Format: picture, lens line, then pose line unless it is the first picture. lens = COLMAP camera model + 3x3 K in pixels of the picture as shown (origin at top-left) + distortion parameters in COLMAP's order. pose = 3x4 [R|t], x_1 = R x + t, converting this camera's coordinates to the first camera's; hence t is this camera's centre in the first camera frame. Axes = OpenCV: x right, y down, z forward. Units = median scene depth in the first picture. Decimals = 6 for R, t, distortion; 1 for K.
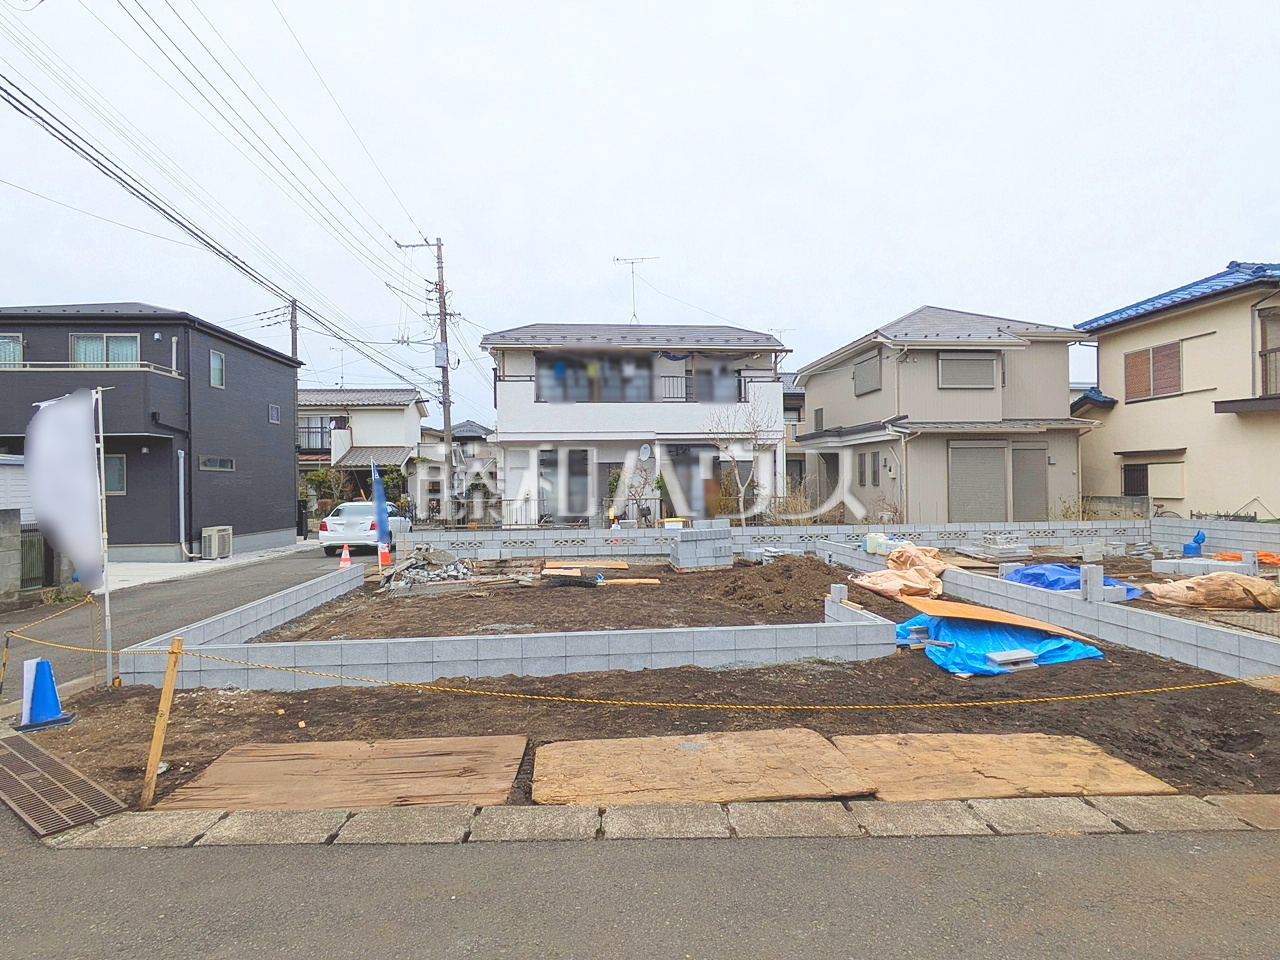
lens RADIAL K [[665.8, 0, 641.8], [0, 665.8, 481.5], [0, 0, 1]] dist [-0.002856, 0.001646]
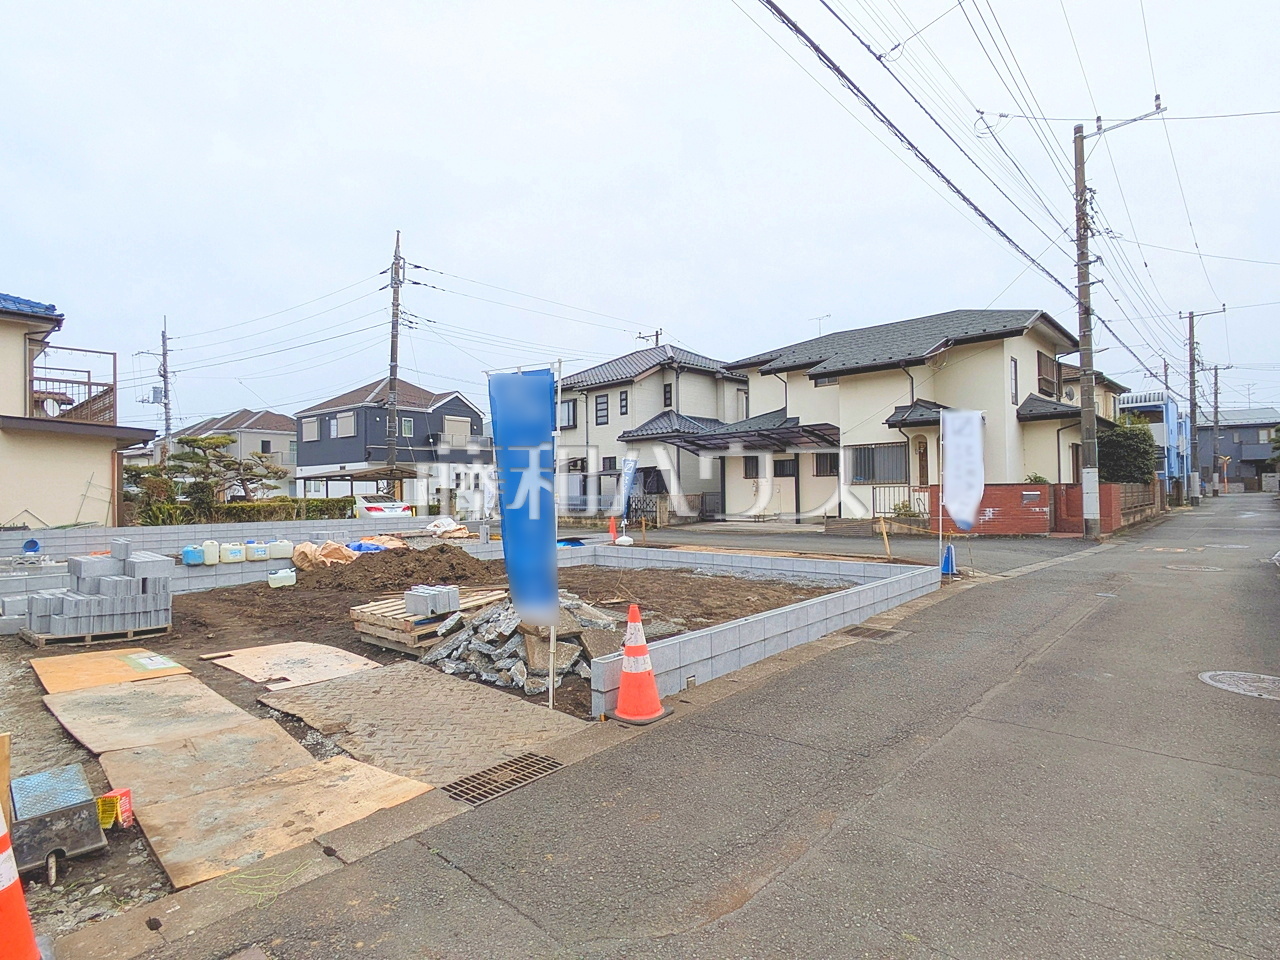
lens RADIAL K [[665.8, 0, 641.8], [0, 665.8, 481.5], [0, 0, 1]] dist [-0.002856, 0.001646]
pose [[-0.664467, 0.035920, 0.746454, -0.485149], [0.018983, 0.999333, -0.031190, 0.028464], [-0.747077, -0.006555, -0.664706, 0.820195]]
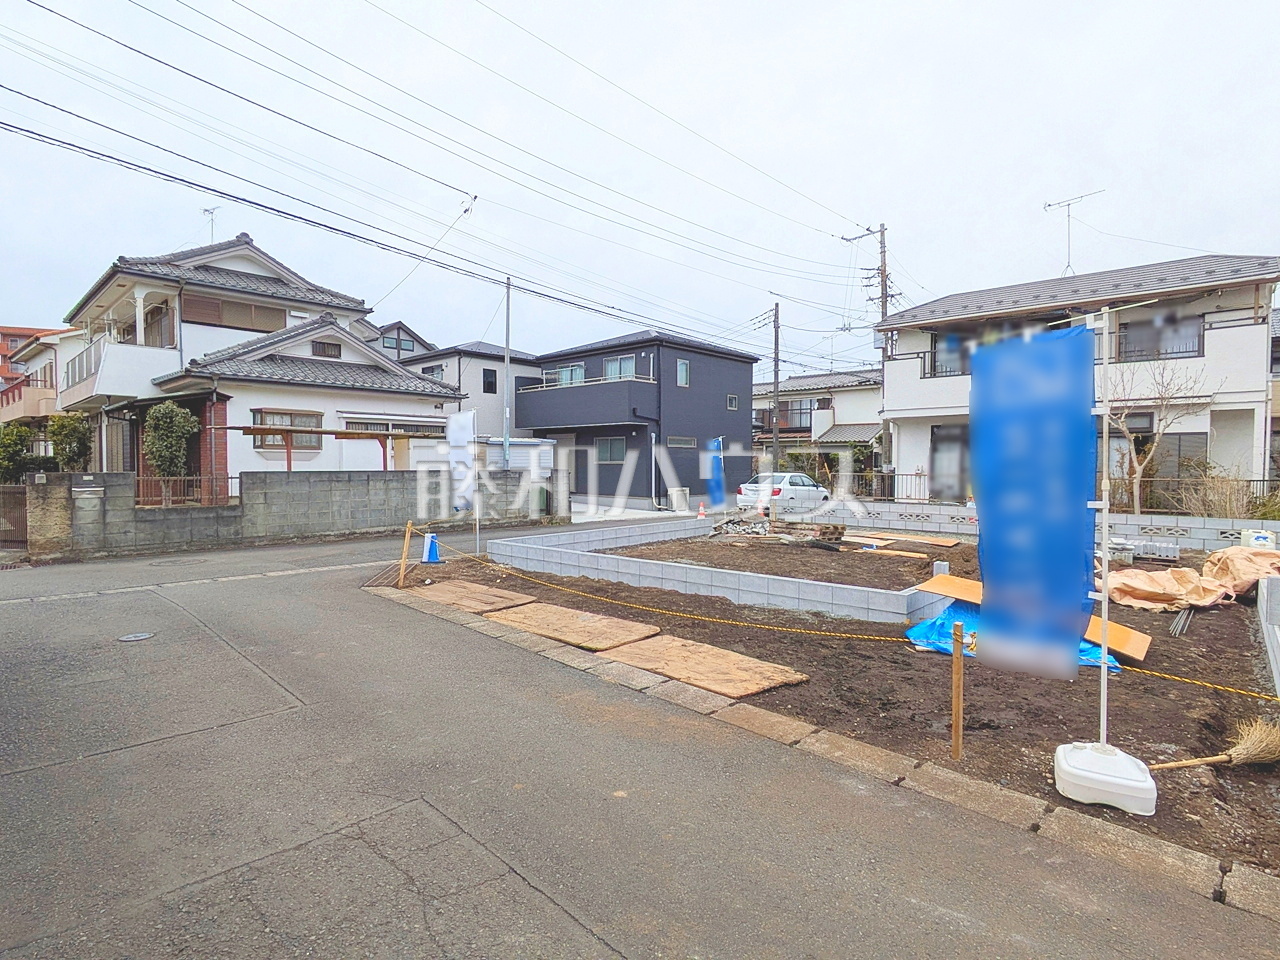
lens RADIAL K [[665.8, 0, 641.8], [0, 665.8, 481.5], [0, 0, 1]] dist [-0.002856, 0.001646]
pose [[0.685448, 0.034788, -0.727290, 0.295915], [-0.007317, 0.999137, 0.040895, -0.001233], [0.728084, -0.022710, 0.685111, -0.002540]]
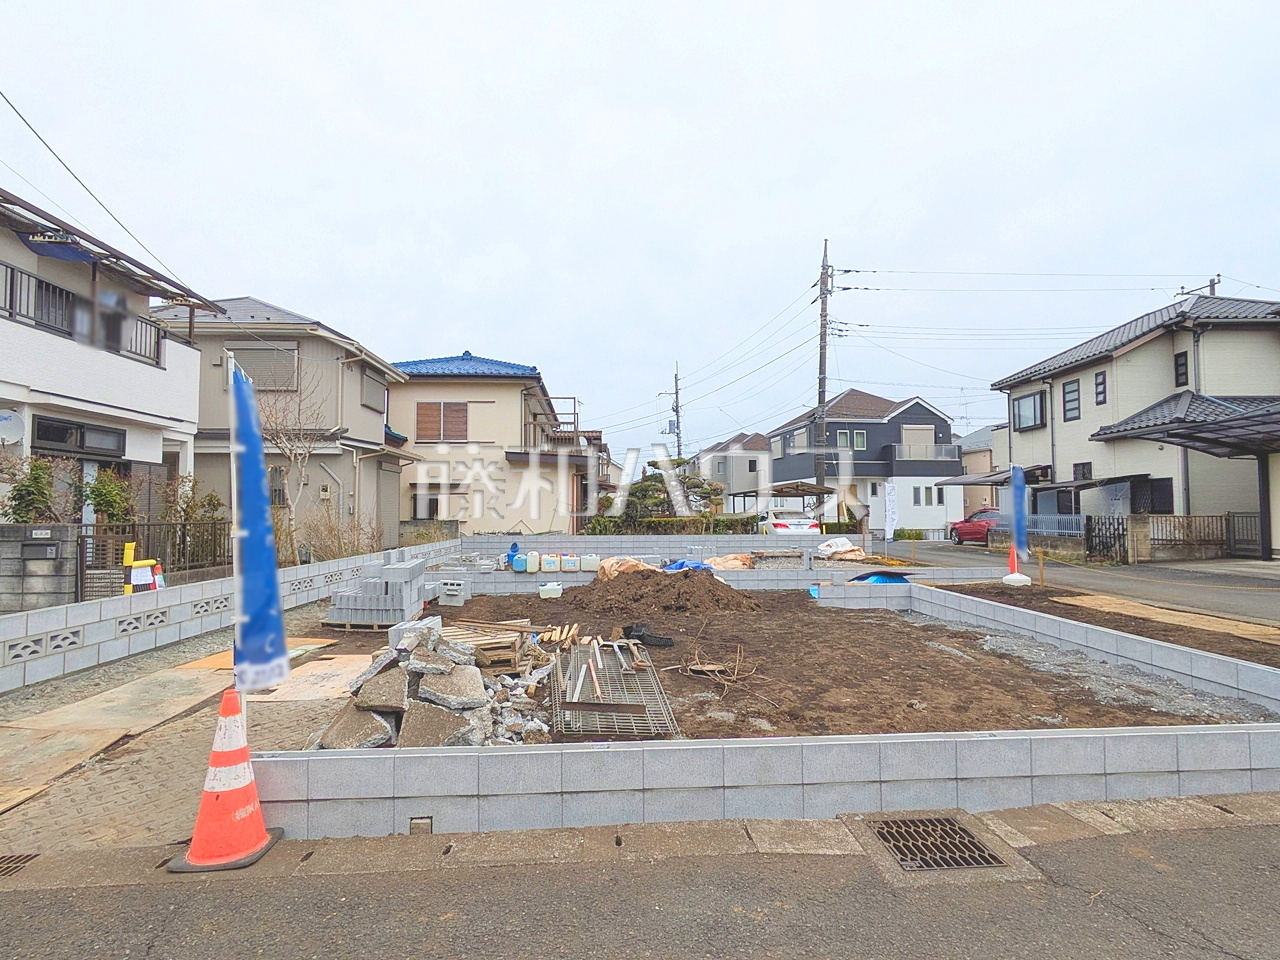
lens RADIAL K [[665.8, 0, 641.8], [0, 665.8, 481.5], [0, 0, 1]] dist [-0.002856, 0.001646]
pose [[0.050579, 0.058829, 0.996986, -0.466181], [-0.002023, 0.998268, -0.058802, 0.023240], [-0.998718, 0.000957, 0.050610, 0.555307]]
